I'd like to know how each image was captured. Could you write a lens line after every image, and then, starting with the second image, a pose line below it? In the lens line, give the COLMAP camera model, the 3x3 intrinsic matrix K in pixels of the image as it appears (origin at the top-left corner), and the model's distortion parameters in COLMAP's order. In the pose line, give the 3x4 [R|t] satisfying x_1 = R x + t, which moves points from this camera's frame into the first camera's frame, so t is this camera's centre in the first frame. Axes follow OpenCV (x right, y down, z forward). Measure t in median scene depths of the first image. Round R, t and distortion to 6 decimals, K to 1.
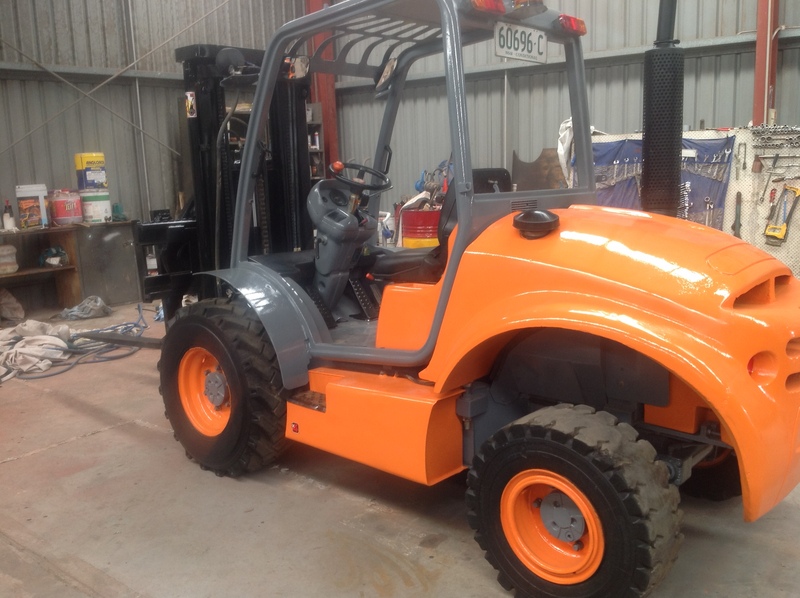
lens RADIAL K [[757.4, 0, 400.0], [0, 757.4, 299.0], [0, 0, 1]] dist [0.121795, -0.272941]
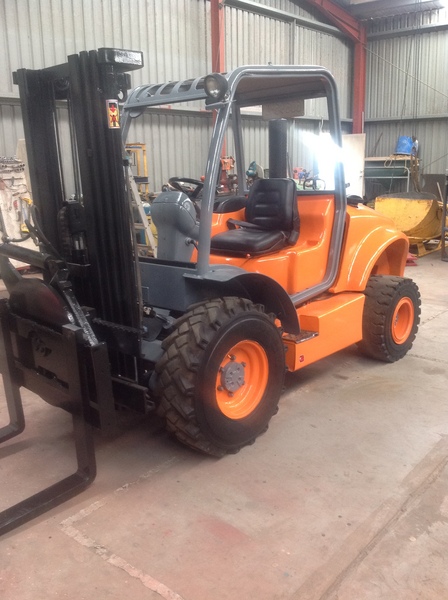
lens RADIAL K [[567.1, 0, 221.0], [0, 567.1, 298.5], [0, 0, 1]] dist [0.091775, -0.189831]
pose [[-0.001544, -0.196223, 0.980558, -1.044437], [0.189335, 0.962766, 0.192961, -0.159192], [-0.981911, 0.185952, 0.035665, 0.971199]]
